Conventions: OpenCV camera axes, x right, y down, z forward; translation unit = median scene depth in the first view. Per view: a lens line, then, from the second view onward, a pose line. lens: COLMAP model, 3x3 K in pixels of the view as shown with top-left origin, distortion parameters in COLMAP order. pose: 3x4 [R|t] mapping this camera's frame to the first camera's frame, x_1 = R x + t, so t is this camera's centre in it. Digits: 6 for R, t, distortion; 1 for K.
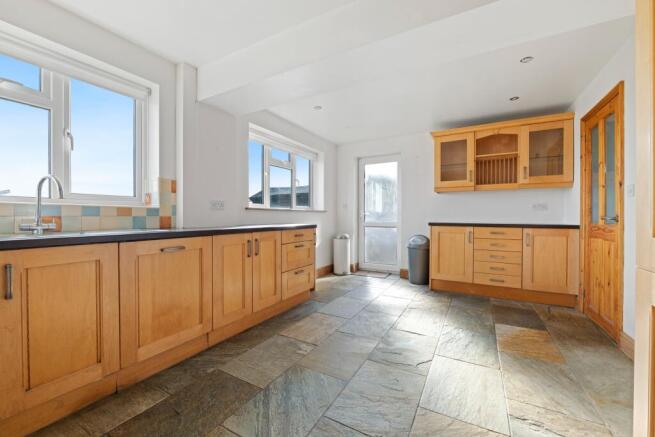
lens RADIAL K [[271.0, 0, 327.5], [0, 271.0, 218.5], [0, 0, 1]] dist [-0.005129, 0.000199]
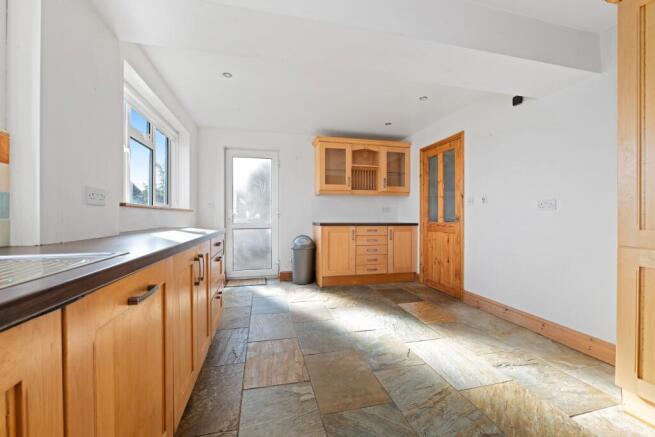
lens RADIAL K [[271.0, 0, 327.5], [0, 271.0, 218.5], [0, 0, 1]] dist [-0.005129, 0.000199]
pose [[0.722065, -0.005739, 0.691801, -0.372164], [0.005778, 0.999981, 0.002264, -0.004978], [-0.691801, 0.002363, 0.722085, 0.266111]]
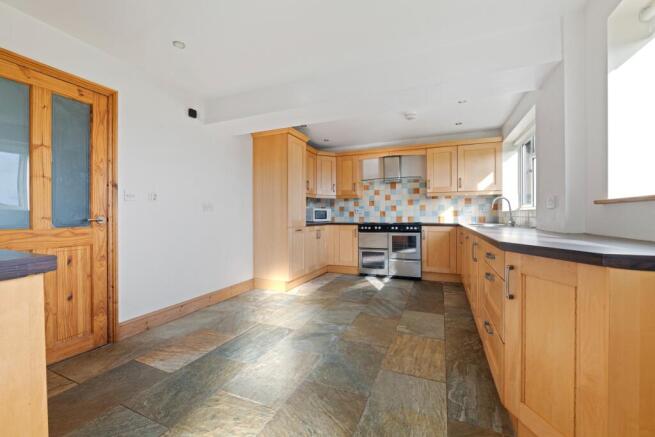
lens RADIAL K [[256.2, 0, 327.5], [0, 256.2, 218.5], [0, 0, 1]] dist [-0.001104, 0.000037]
pose [[-0.994506, 0.001477, -0.104671, 0.237827], [-0.000433, 0.999834, 0.018222, -0.015361], [0.104681, 0.018167, -0.994340, 1.372292]]
